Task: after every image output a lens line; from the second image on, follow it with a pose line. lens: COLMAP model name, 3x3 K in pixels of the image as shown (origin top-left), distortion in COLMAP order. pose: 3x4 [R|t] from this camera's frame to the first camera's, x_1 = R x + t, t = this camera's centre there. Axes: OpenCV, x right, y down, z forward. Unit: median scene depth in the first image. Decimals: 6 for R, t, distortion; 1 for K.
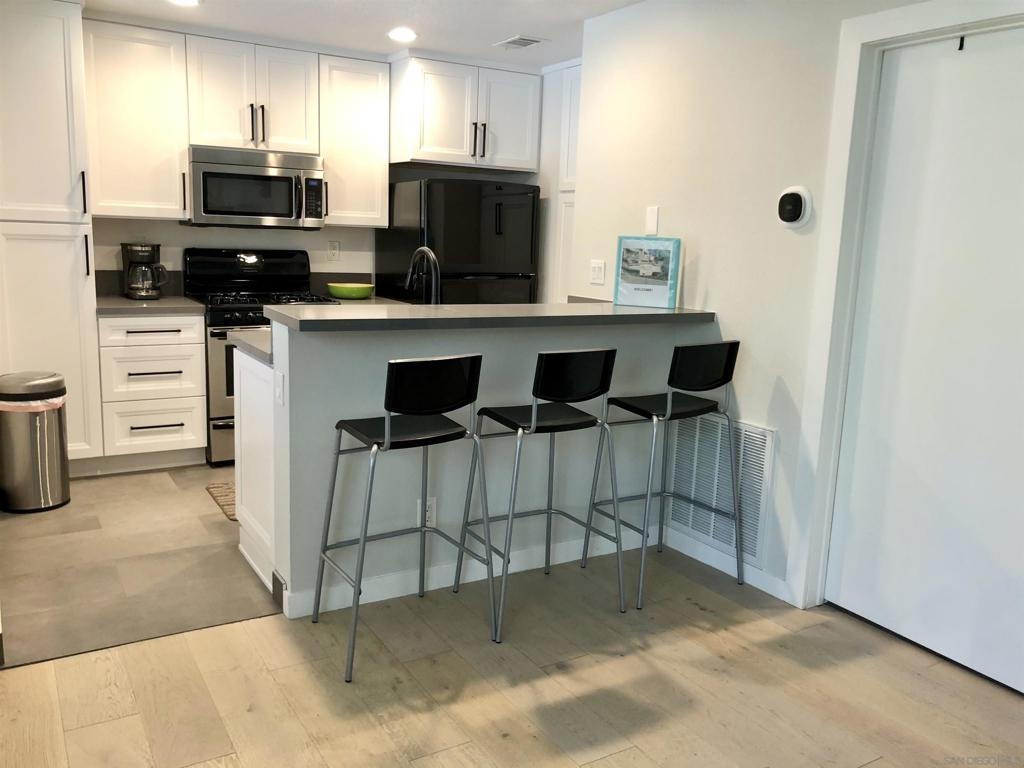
lens RADIAL K [[845.2, 0, 509.5], [0, 845.2, 384.1], [0, 0, 1]] dist [0.045231, -0.035443]
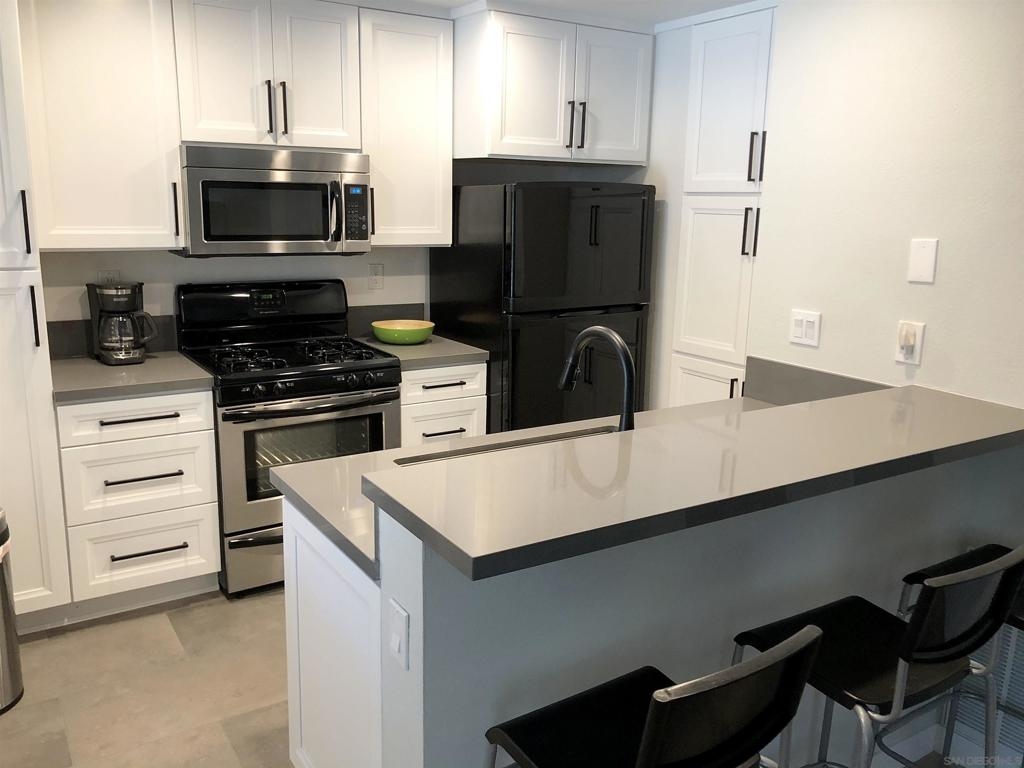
lens RADIAL K [[845.2, 0, 515.5], [0, 845.2, 383.1], [0, 0, 1]] dist [0.045231, -0.035443]
pose [[0.999244, -0.022858, 0.031432, -0.128148], [0.021670, 0.999057, 0.037634, -0.103212], [-0.032263, -0.036925, 0.998797, 0.287597]]
